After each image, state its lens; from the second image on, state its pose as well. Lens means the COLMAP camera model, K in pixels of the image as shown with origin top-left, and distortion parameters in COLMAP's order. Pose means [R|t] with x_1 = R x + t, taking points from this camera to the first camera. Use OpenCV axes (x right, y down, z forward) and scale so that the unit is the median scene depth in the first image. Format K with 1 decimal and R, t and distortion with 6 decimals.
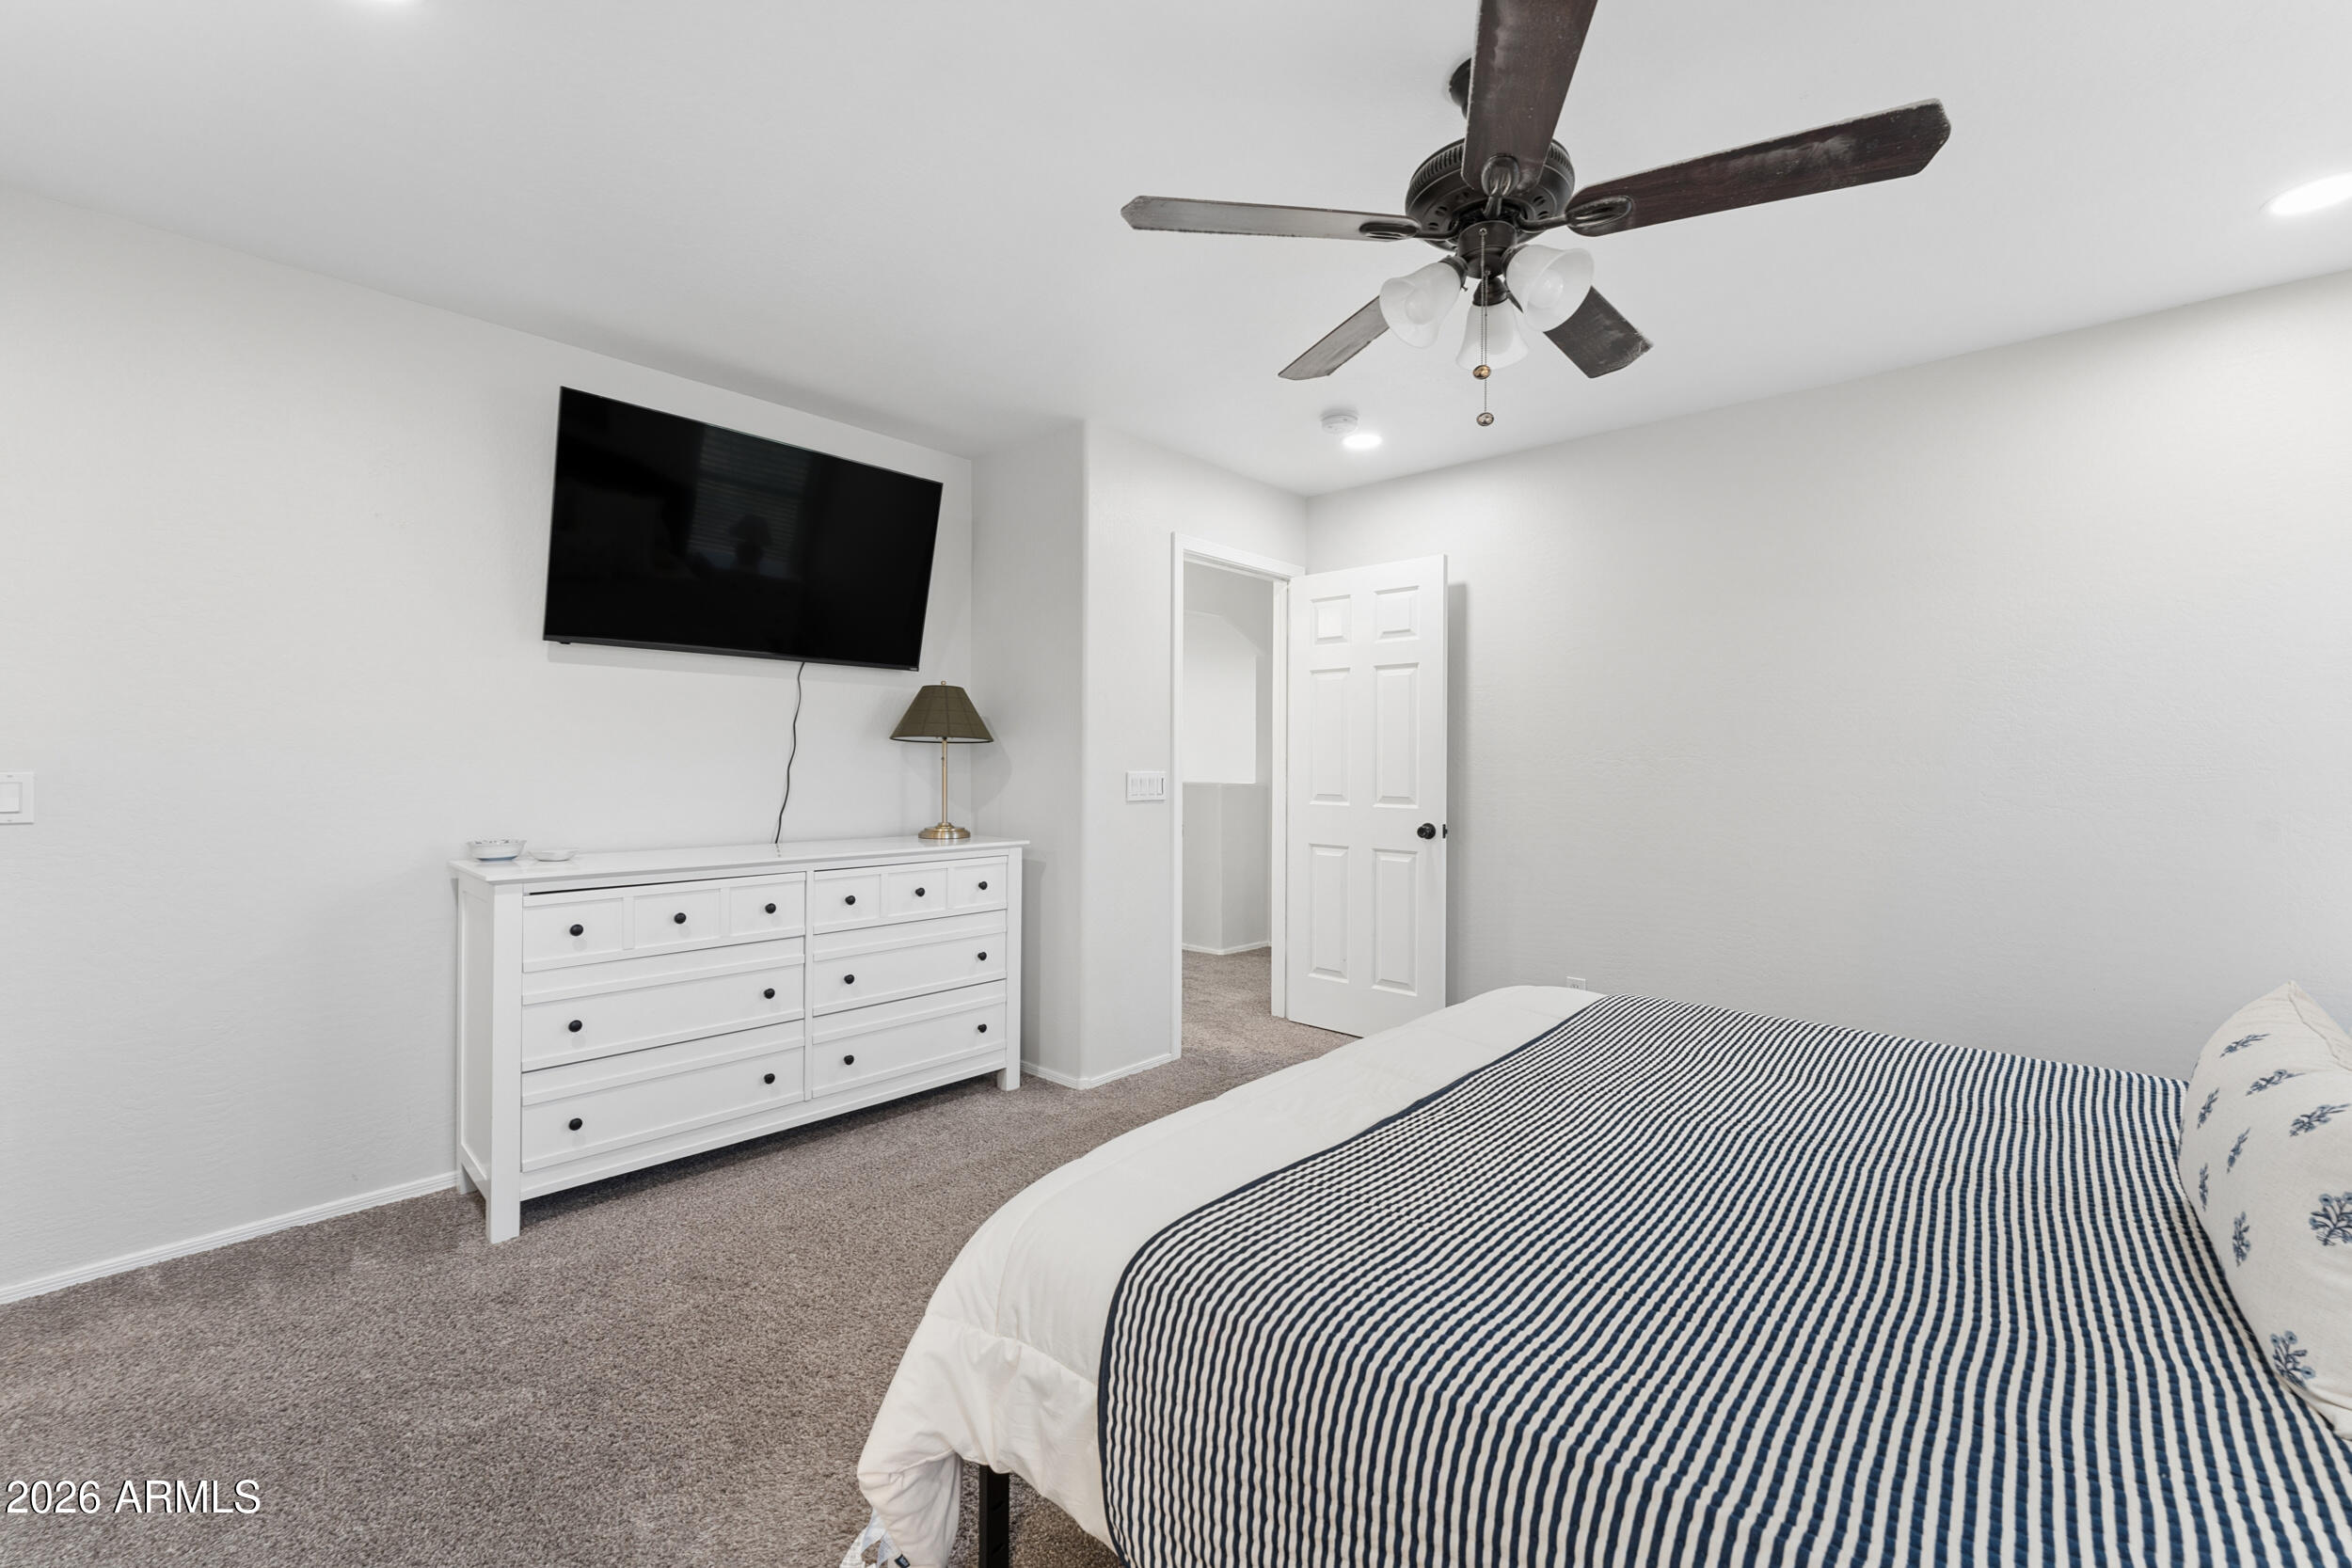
lens RADIAL K [[942.2, 0, 1187.3], [0, 942.2, 768.1], [0, 0, 1]] dist [-0.001120, -0.000490]
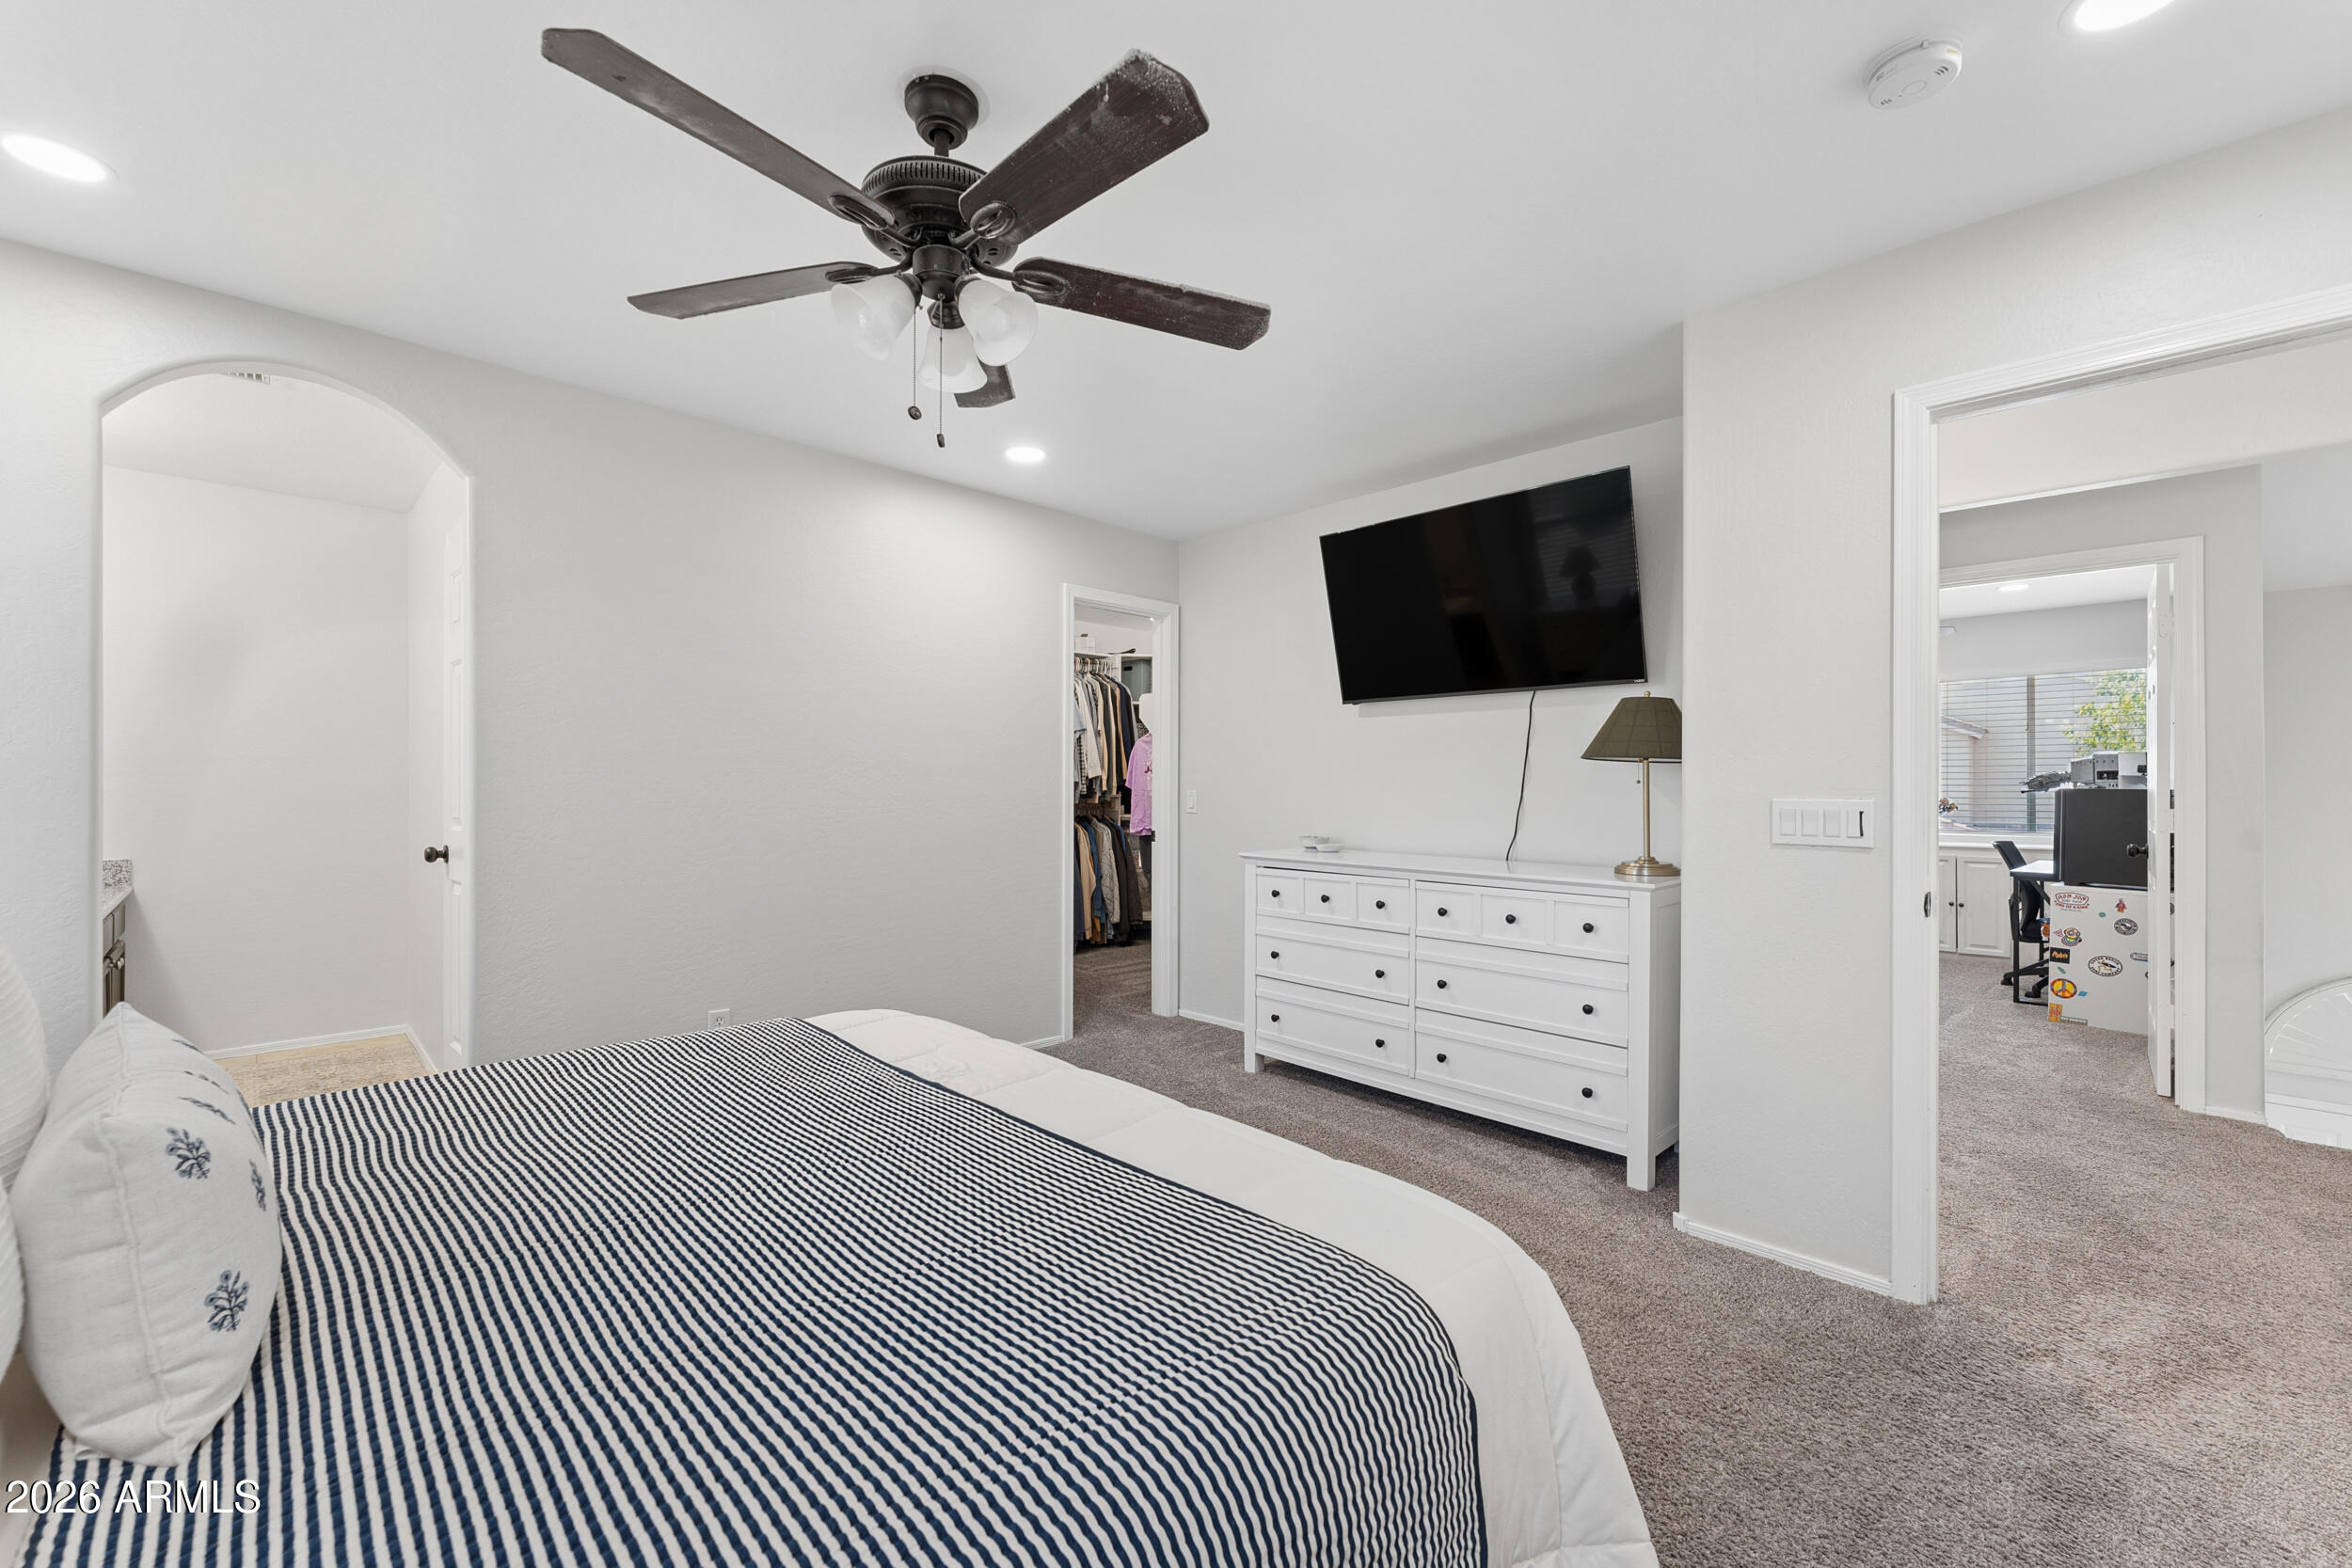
lens RADIAL K [[942.2, 0, 1187.2], [0, 942.2, 786.0], [0, 0, 1]] dist [-0.001120, -0.000490]
pose [[-0.044863, -0.003963, -0.998985, 0.722017], [-0.007000, 0.999969, -0.003652, 0.000494], [0.998969, 0.006829, -0.044889, 0.728128]]
